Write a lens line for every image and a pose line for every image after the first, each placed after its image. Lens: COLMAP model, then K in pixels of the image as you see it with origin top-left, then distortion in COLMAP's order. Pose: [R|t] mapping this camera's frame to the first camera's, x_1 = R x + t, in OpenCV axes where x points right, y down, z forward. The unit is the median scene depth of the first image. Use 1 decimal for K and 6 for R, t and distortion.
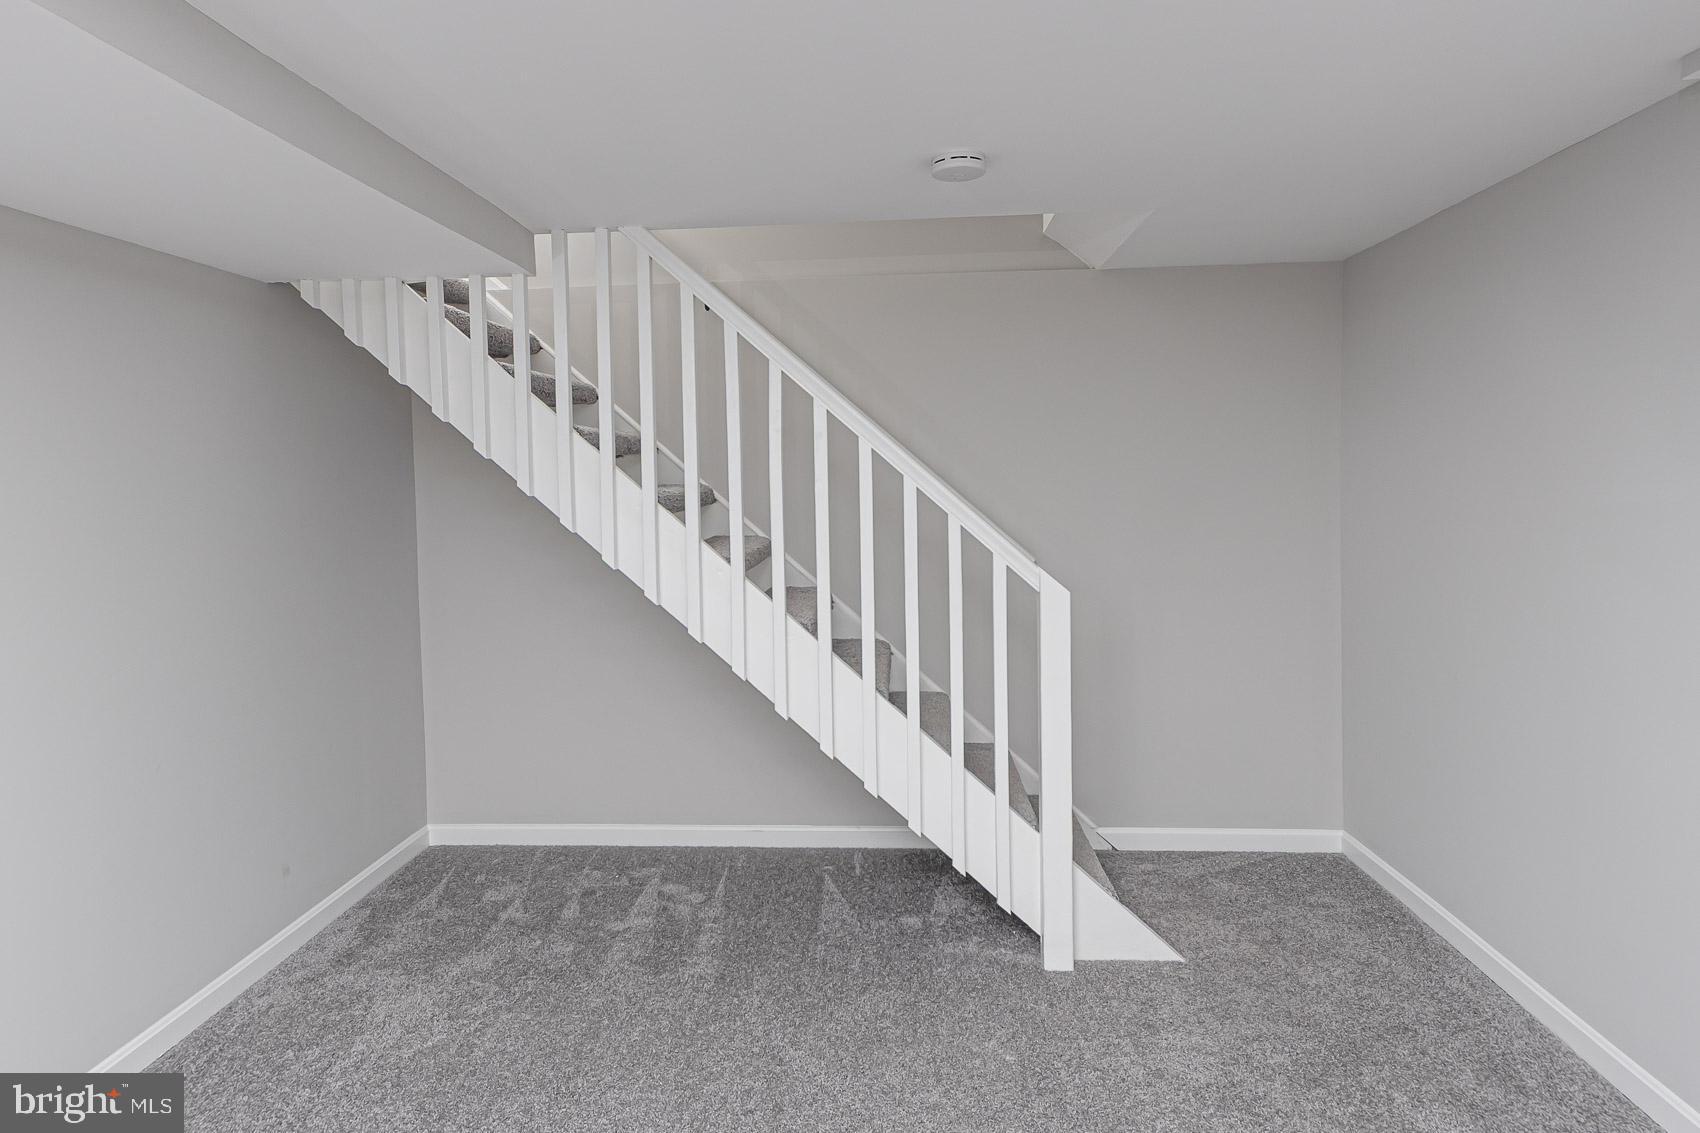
lens RADIAL K [[987.3, 0, 865.6], [0, 987.3, 510.0], [0, 0, 1]] dist [0.007248, -0.002159]
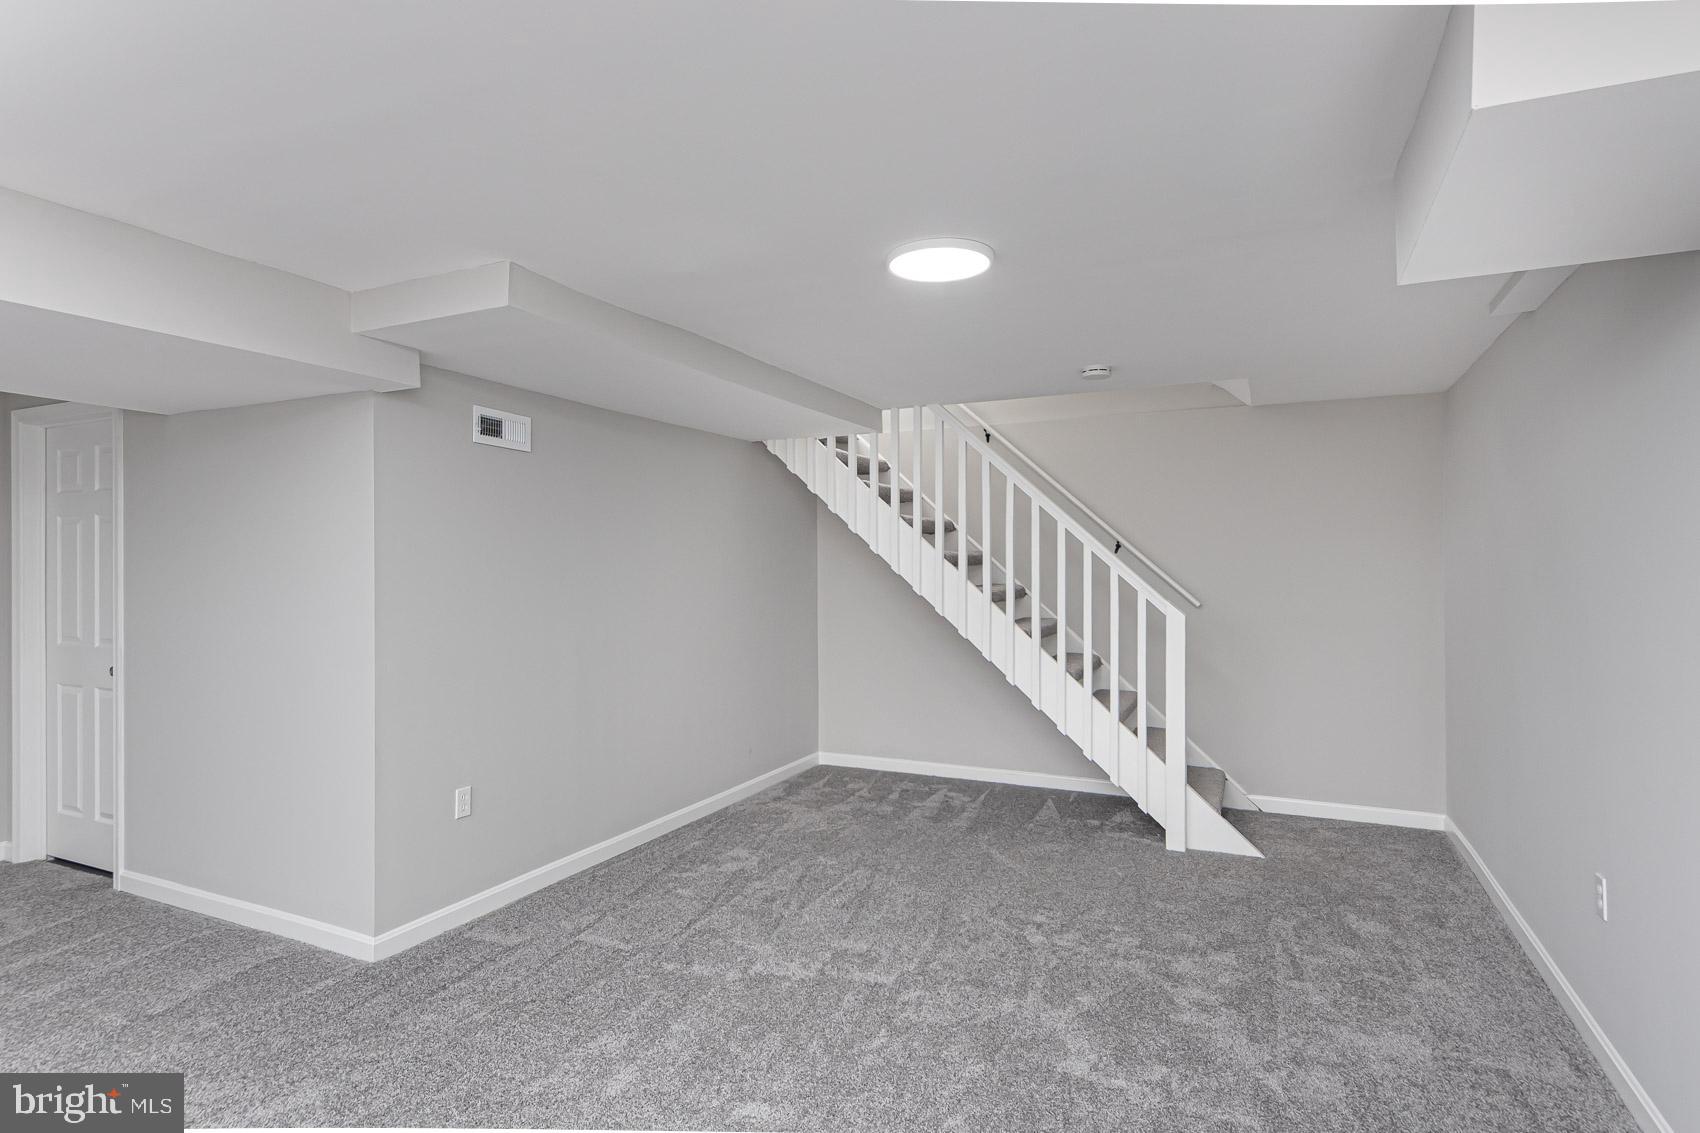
lens RADIAL K [[891.4, 0, 849.0], [0, 891.4, 563.3], [0, 0, 1]] dist [0.002826, 0.000506]
pose [[0.926599, 0.016272, -0.375698, 0.222024], [-0.027333, 0.999335, -0.024132, 0.043285], [0.375055, 0.032630, 0.926428, -0.517186]]
